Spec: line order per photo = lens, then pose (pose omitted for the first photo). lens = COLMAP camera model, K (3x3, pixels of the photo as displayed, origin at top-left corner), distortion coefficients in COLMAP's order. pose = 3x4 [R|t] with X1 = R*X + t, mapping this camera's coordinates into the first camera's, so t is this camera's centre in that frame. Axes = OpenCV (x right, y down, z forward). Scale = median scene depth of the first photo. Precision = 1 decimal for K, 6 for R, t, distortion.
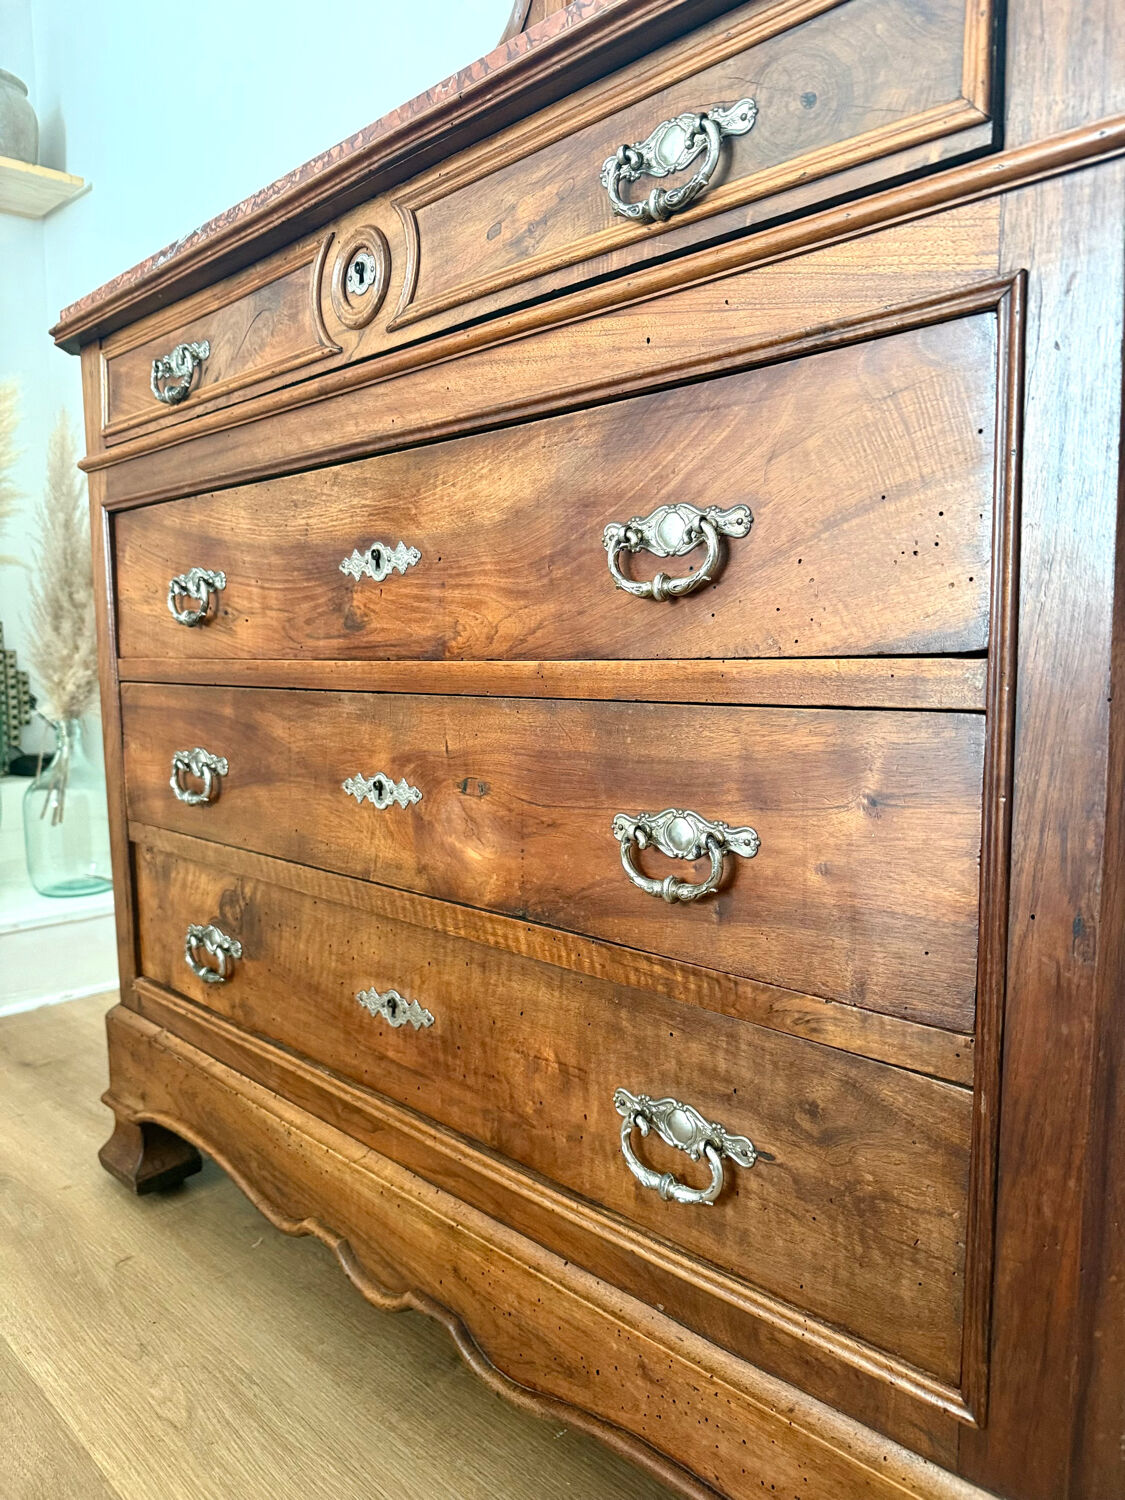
lens RADIAL K [[1068.8, 0, 562.8], [0, 1068.8, 753.9], [0, 0, 1]] dist [0.024189, -0.044424]
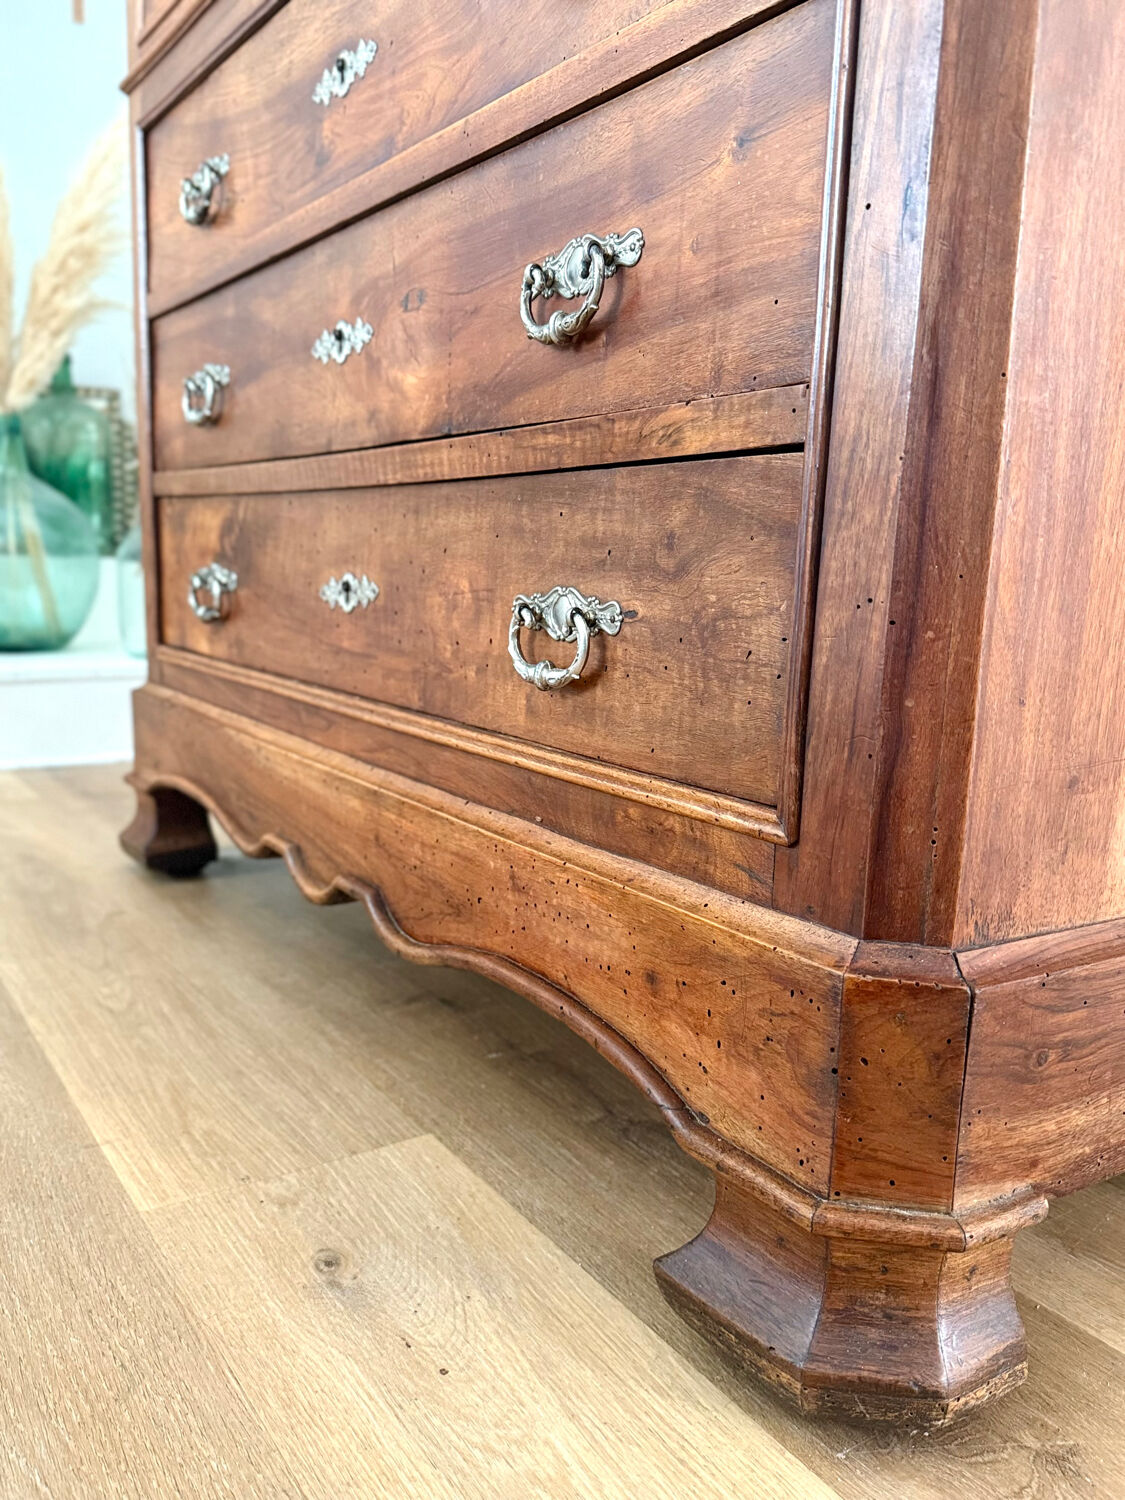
lens RADIAL K [[1223.3, 0, 565.6], [0, 1223.3, 747.6], [0, 0, 1]] dist [0.058442, -0.091722]
pose [[0.980349, 0.069101, -0.184773, 0.260314], [-0.059217, 0.996530, 0.058496, 0.337219], [0.188174, -0.046405, 0.981039, -0.012834]]
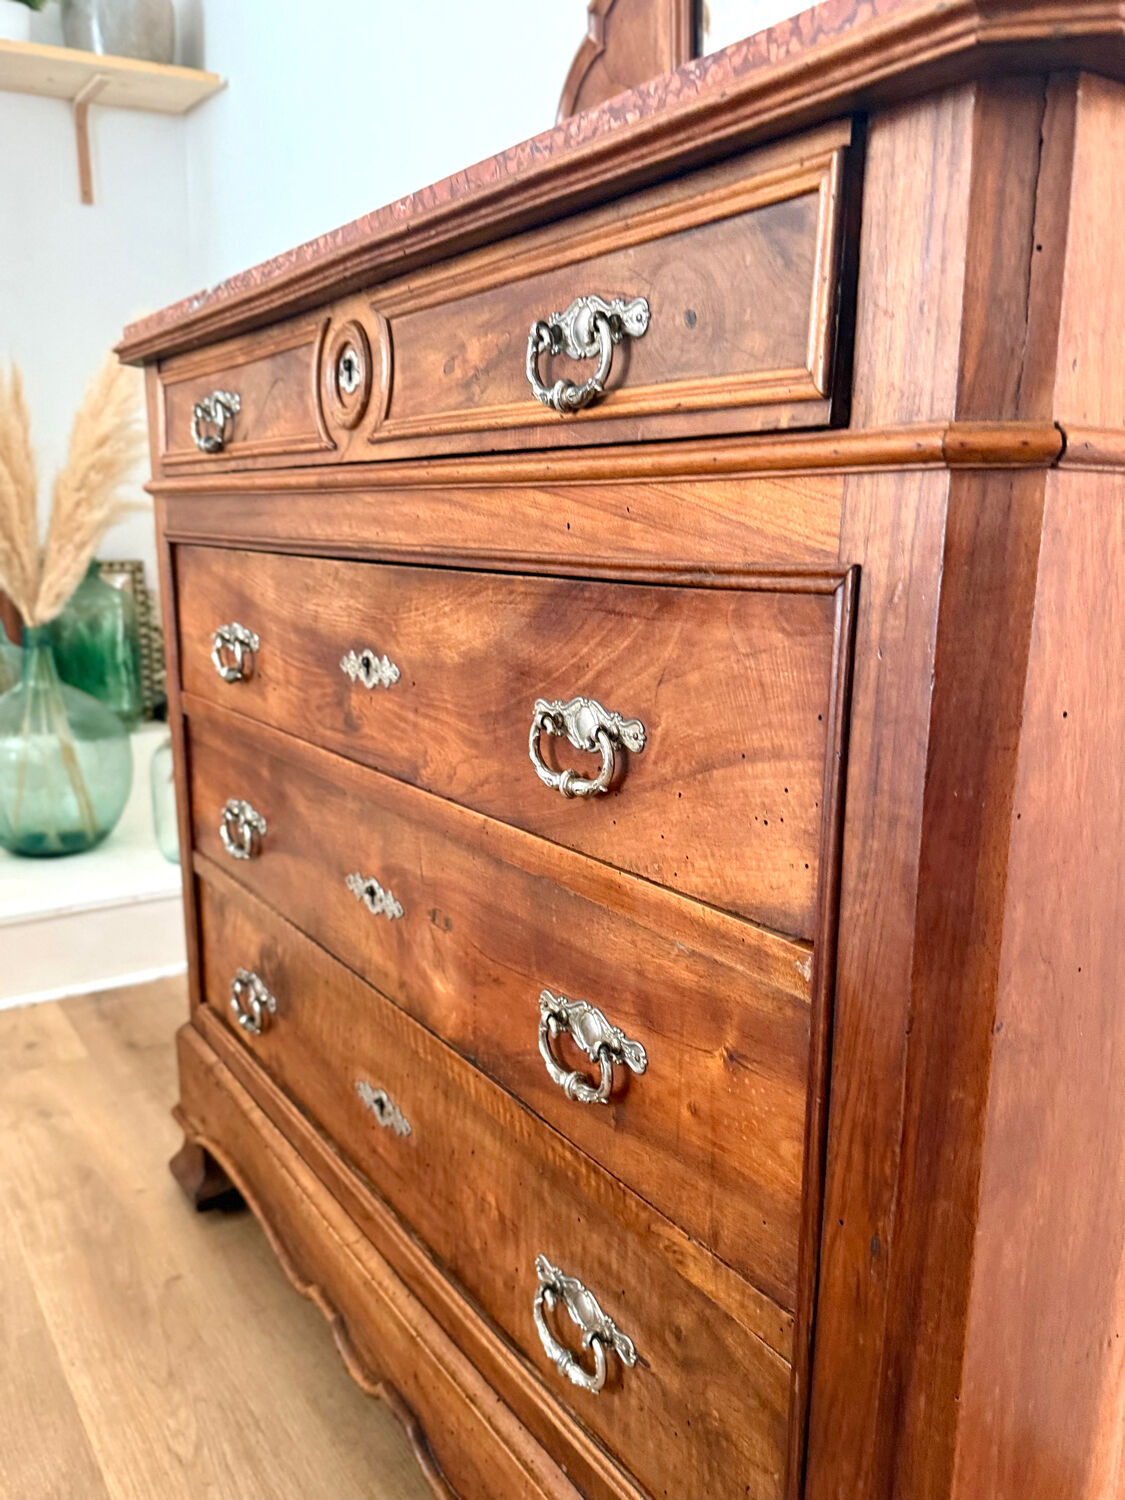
lens RADIAL K [[1236.8, 0, 565.8], [0, 1236.8, 777.9], [0, 0, 1]] dist [0.037836, -0.067990]
pose [[0.978063, 0.059706, -0.199570, 0.248591], [-0.037438, 0.992827, 0.113547, -0.231533], [0.204918, -0.103585, 0.973283, -0.068708]]
